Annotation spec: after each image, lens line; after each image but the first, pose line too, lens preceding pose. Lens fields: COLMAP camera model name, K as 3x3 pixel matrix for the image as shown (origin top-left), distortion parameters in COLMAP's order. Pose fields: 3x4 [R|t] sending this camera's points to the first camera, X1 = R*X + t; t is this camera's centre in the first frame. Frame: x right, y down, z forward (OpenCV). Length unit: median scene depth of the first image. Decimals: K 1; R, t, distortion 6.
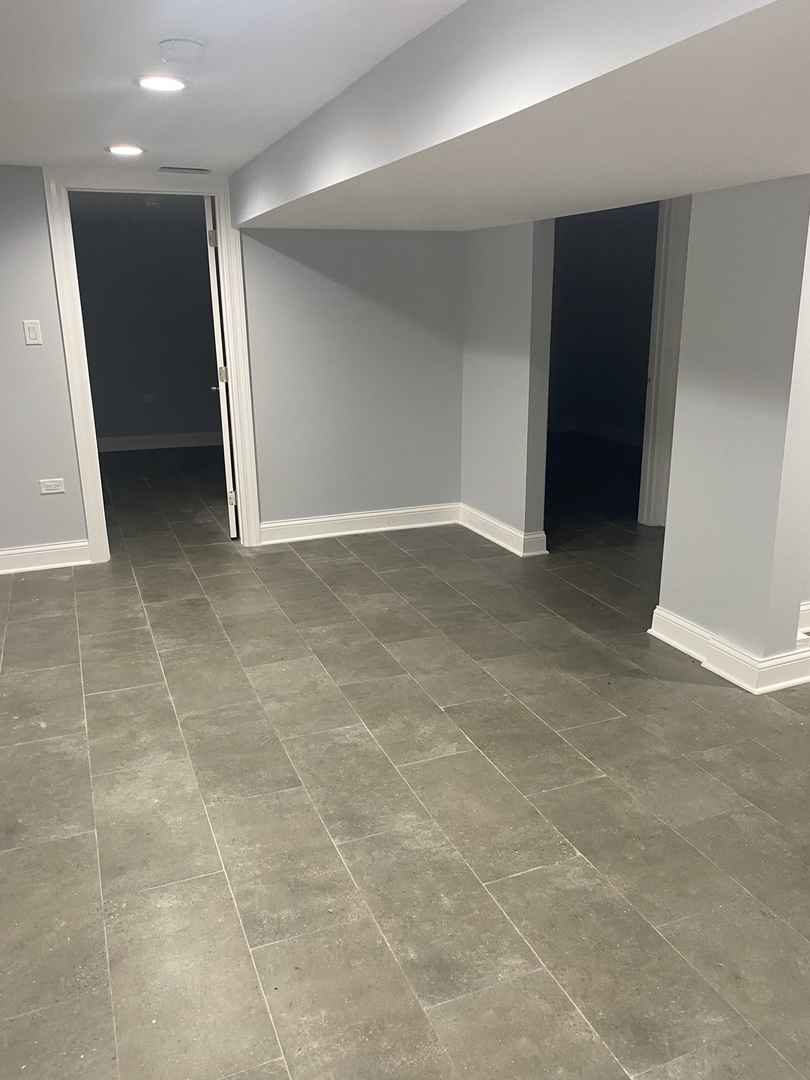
lens RADIAL K [[829.3, 0, 411.4], [0, 829.3, 522.8], [0, 0, 1]] dist [0.015012, -0.010432]
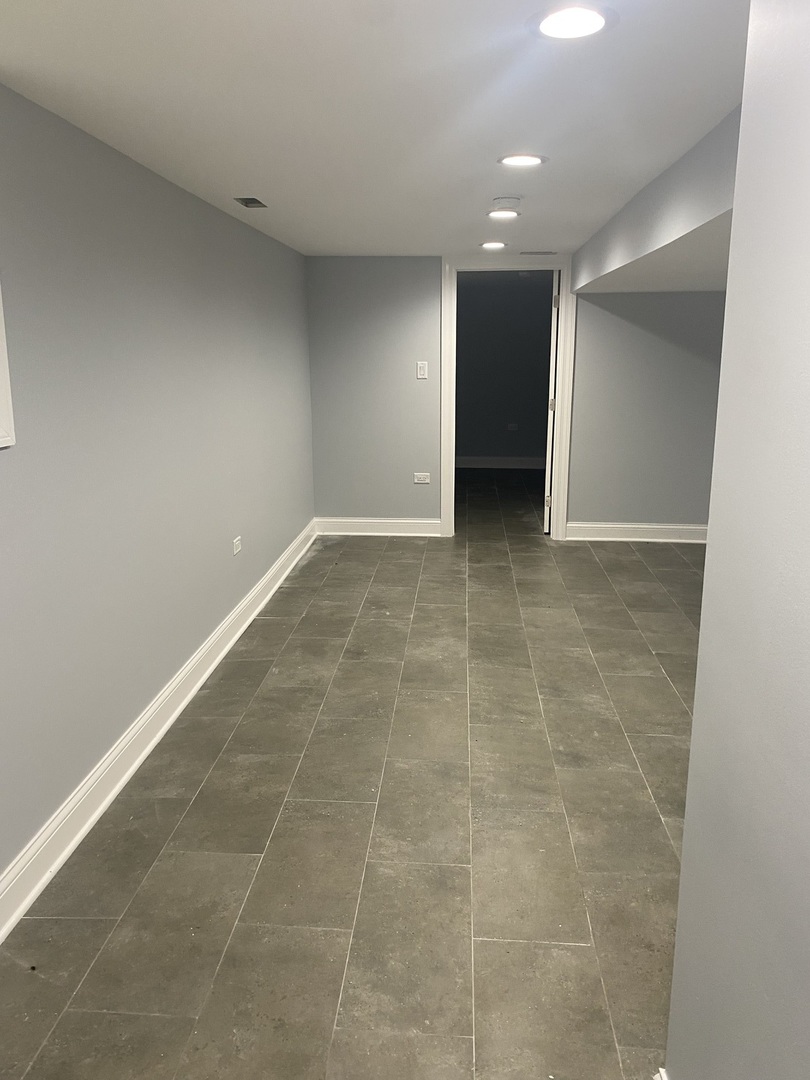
lens RADIAL K [[829.3, 0, 405.4], [0, 829.3, 540.3], [0, 0, 1]] dist [0.015012, -0.010432]
pose [[0.890398, 0.109023, -0.441933, 0.226555], [-0.124549, 0.992194, -0.006168, 0.092179], [0.437811, 0.060535, 0.897027, -0.344854]]
